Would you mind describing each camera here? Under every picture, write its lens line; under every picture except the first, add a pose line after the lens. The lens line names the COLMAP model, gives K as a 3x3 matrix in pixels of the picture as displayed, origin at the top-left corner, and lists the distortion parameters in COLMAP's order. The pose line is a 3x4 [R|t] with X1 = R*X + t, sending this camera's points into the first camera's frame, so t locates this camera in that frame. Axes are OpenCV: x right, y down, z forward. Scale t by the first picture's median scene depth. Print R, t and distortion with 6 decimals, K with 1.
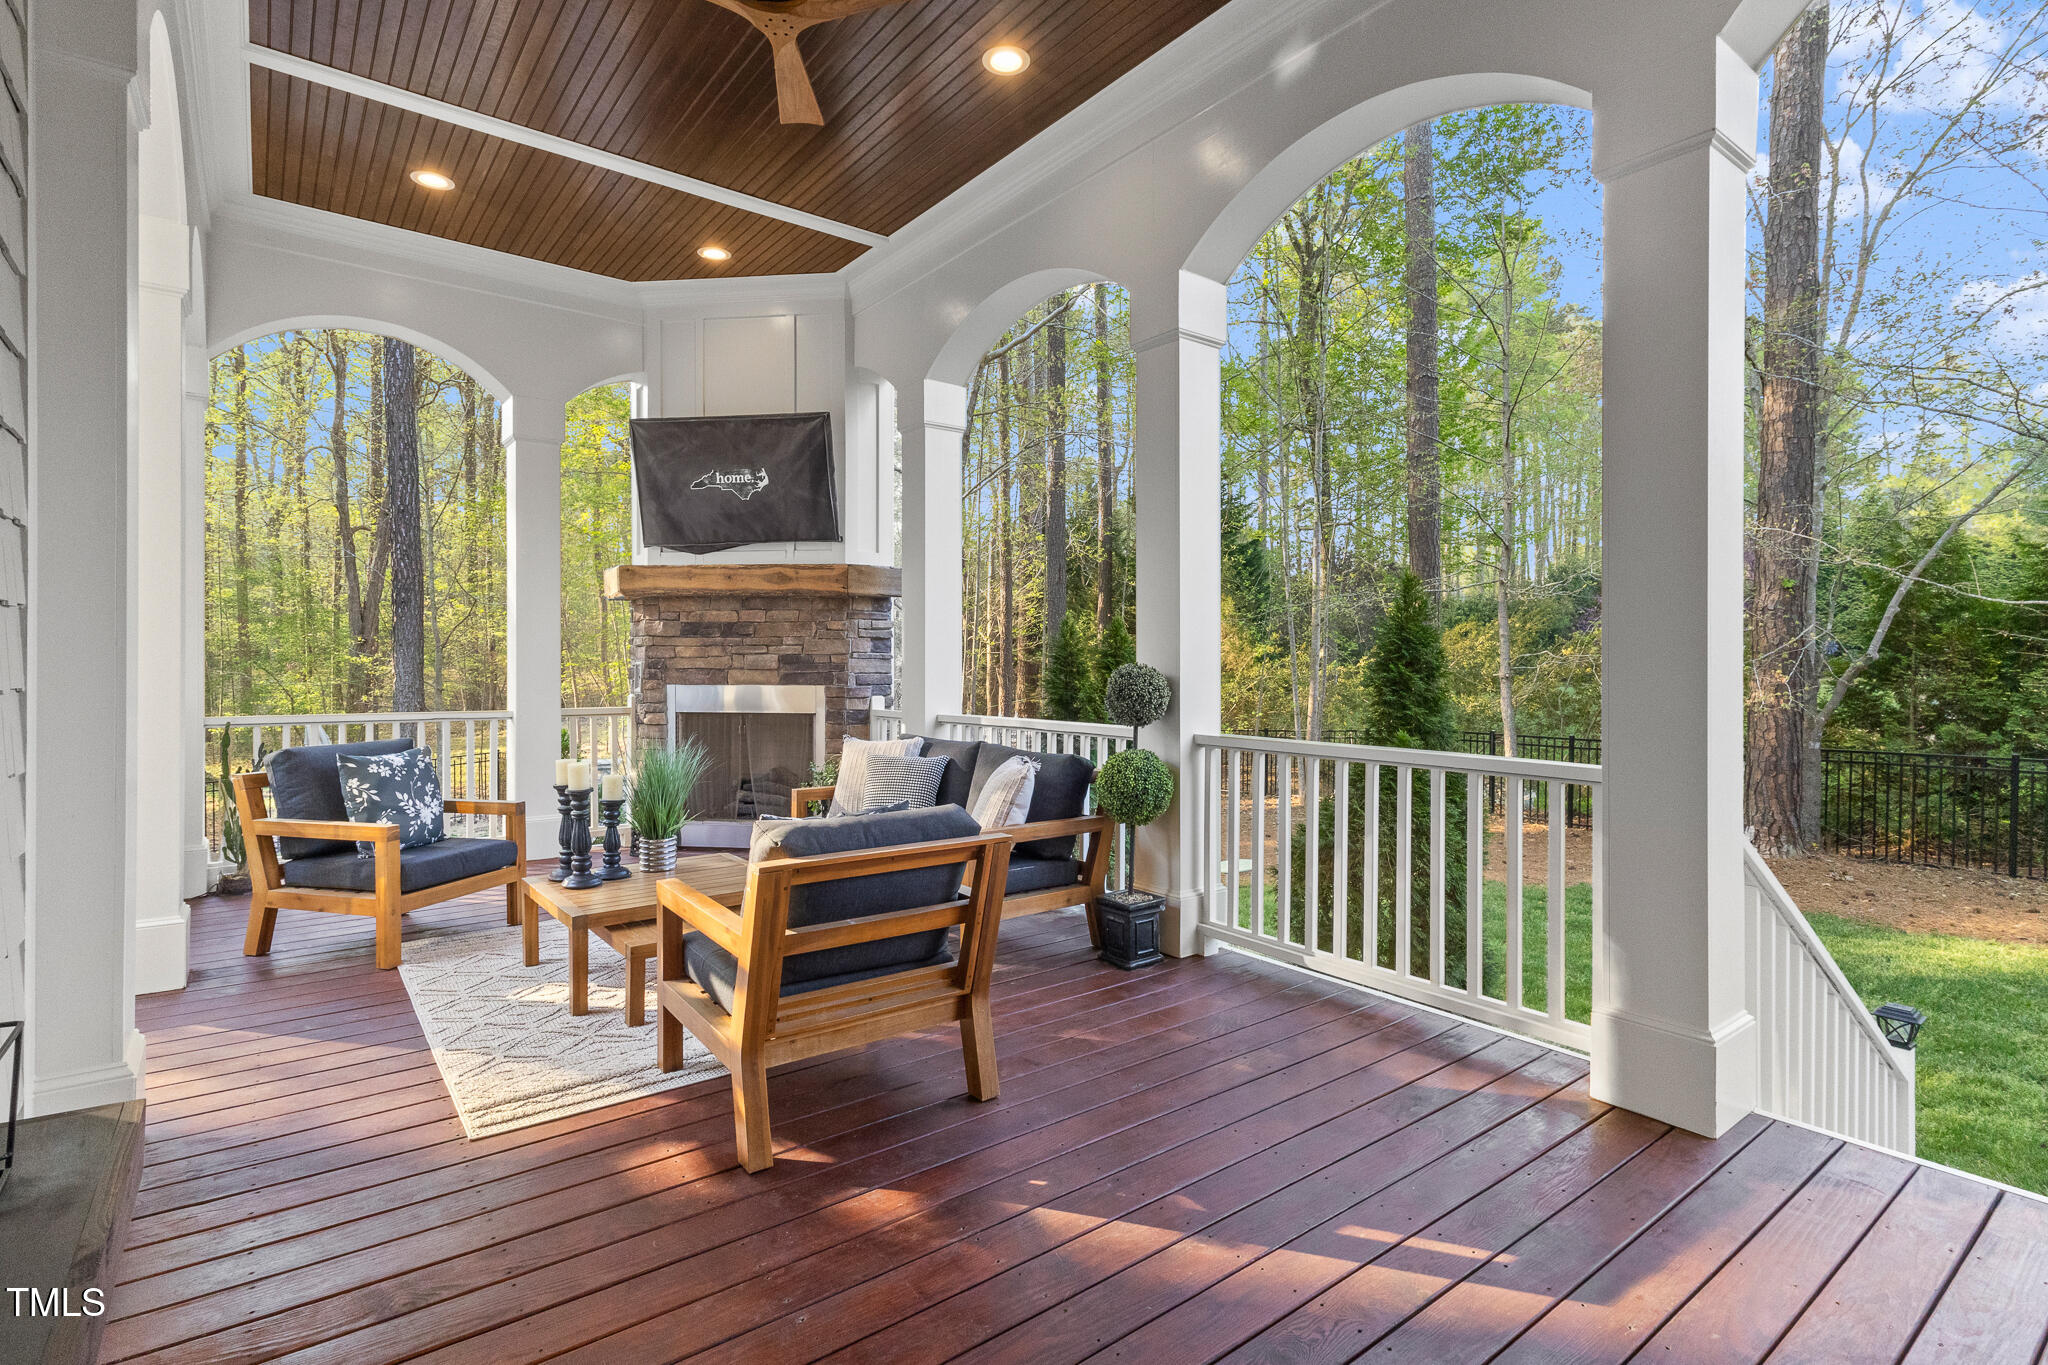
lens RADIAL K [[966.9, 0, 997.8], [0, 966.9, 670.6], [0, 0, 1]] dist [0.012614, 0.000972]
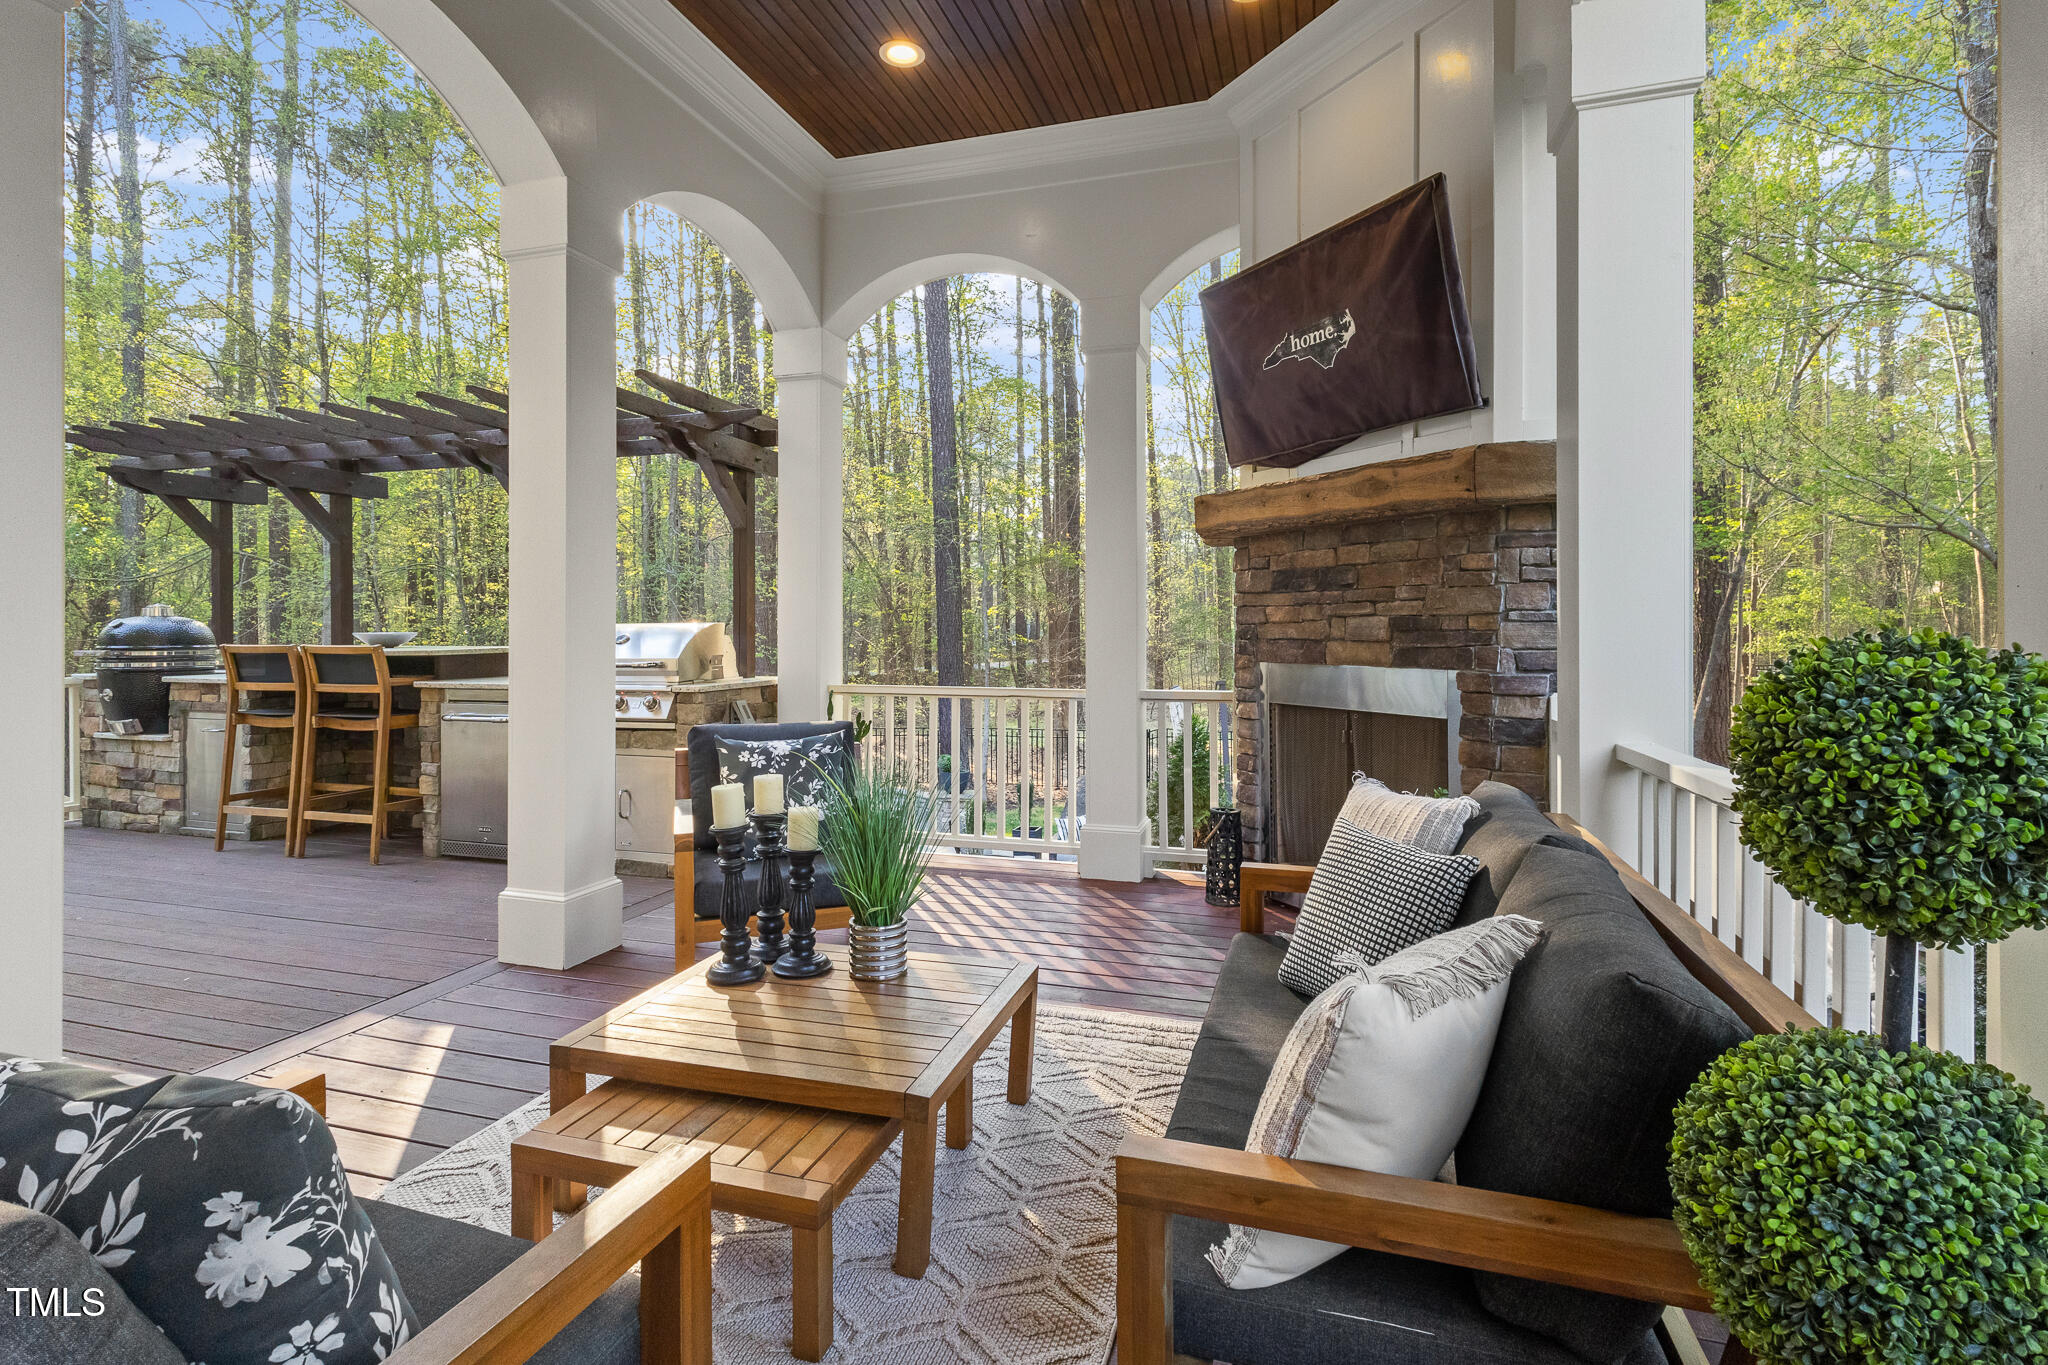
lens RADIAL K [[966.9, 0, 1008.8], [0, 966.9, 642.3], [0, 0, 1]] dist [0.012614, 0.000972]
pose [[0.556556, 0.007711, -0.830774, 0.140317], [0.001834, 0.999943, 0.010510, -0.007239], [0.830808, -0.007374, 0.556510, 0.470663]]
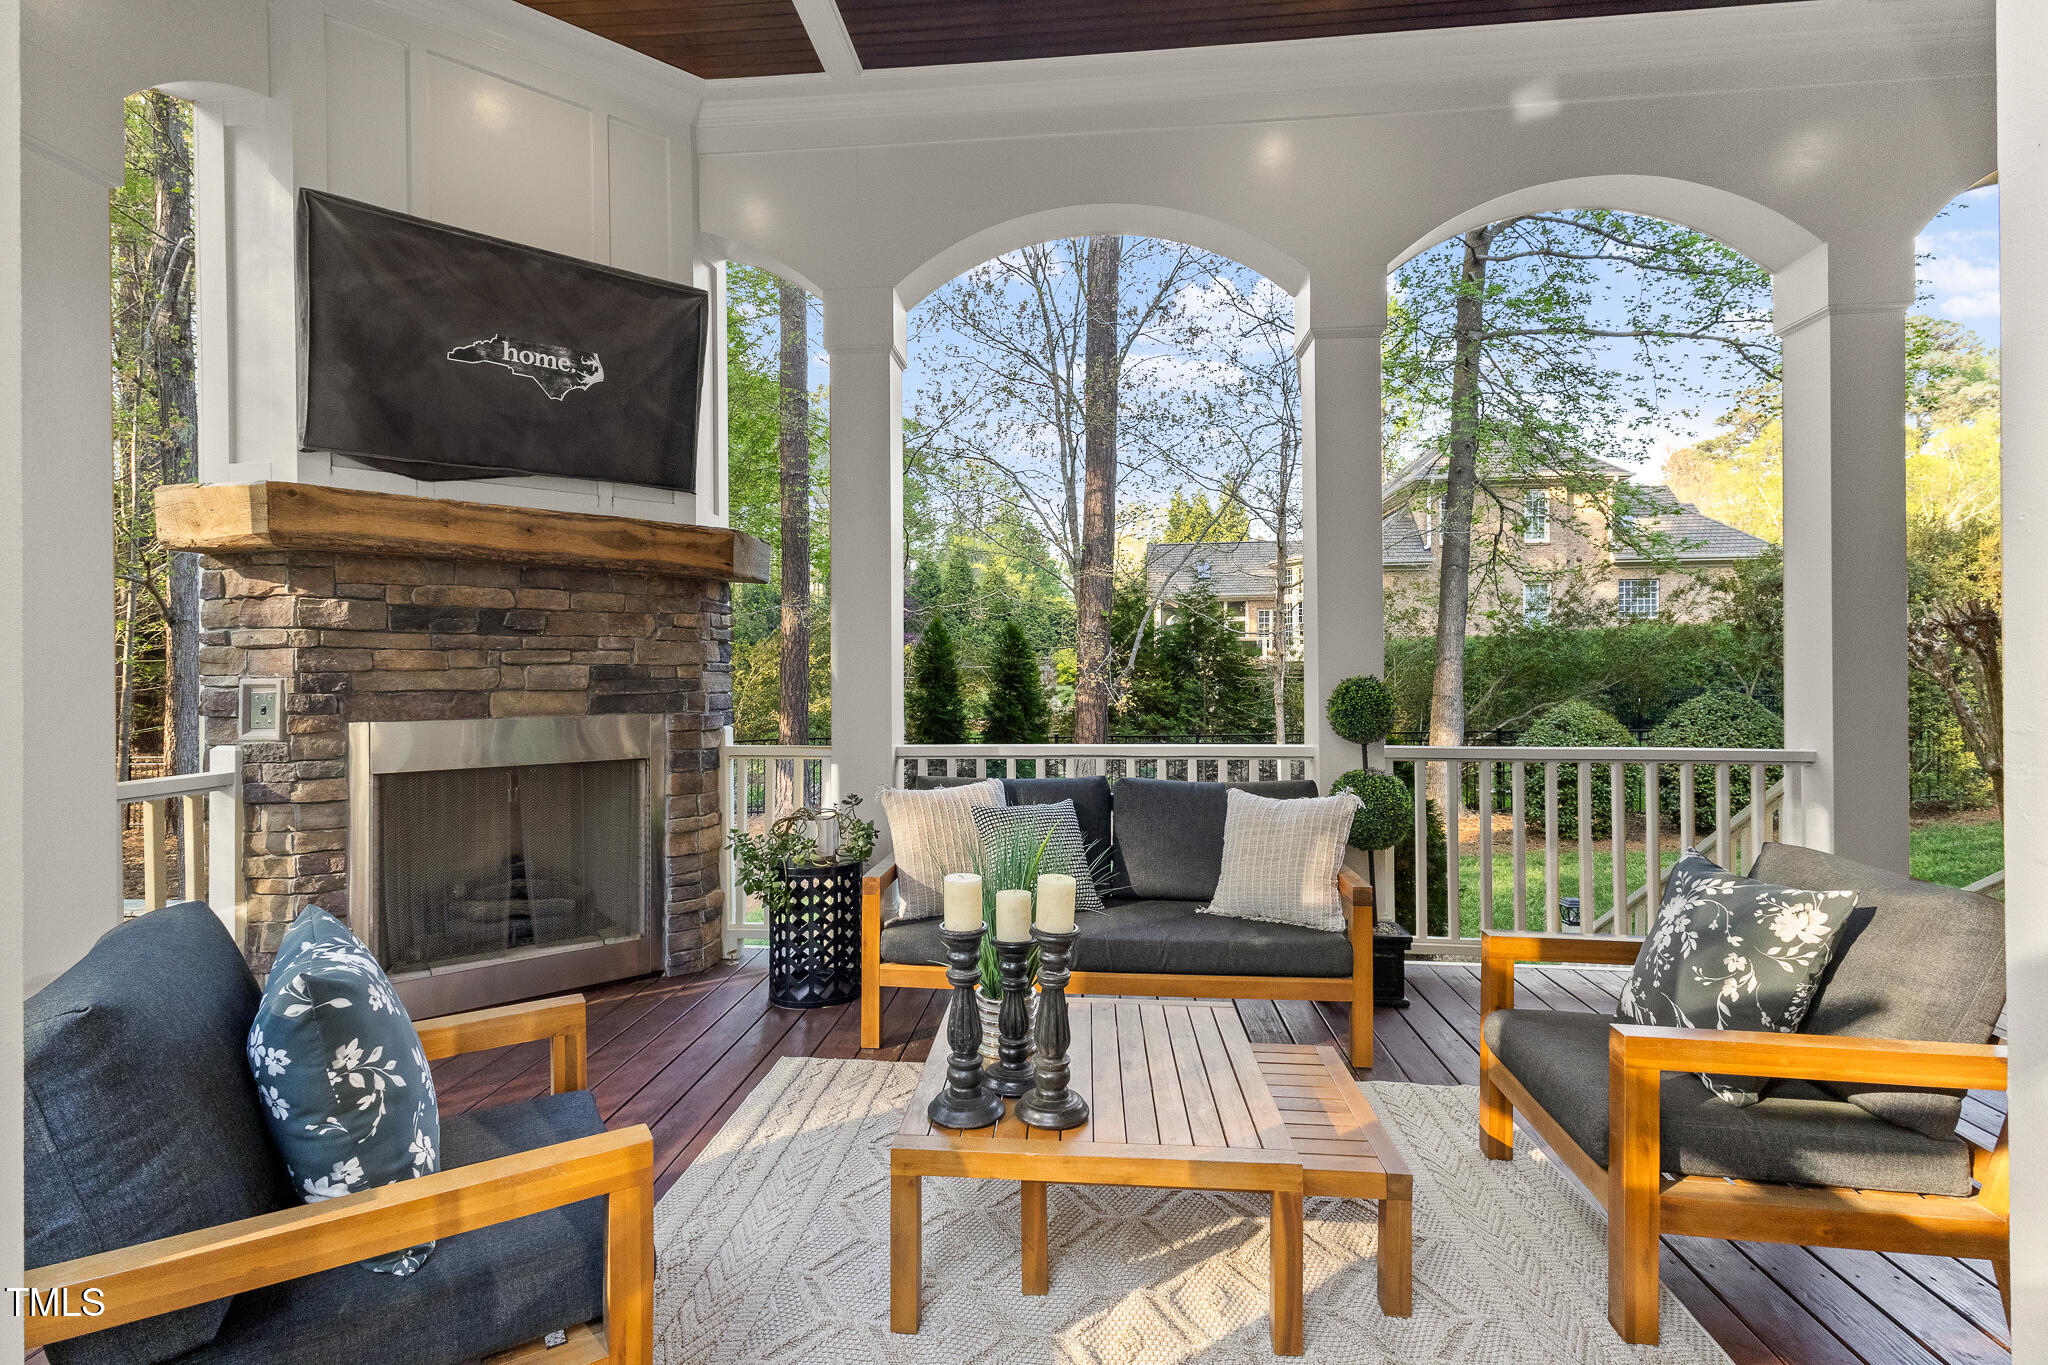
lens RADIAL K [[966.9, 0, 1007.1], [0, 966.9, 672.6], [0, 0, 1]] dist [0.012614, 0.000972]
pose [[0.686652, -0.003122, 0.726979, -0.488287], [0.008996, 0.999951, -0.004204, -0.007185], [-0.726930, 0.009427, 0.686647, 0.394178]]
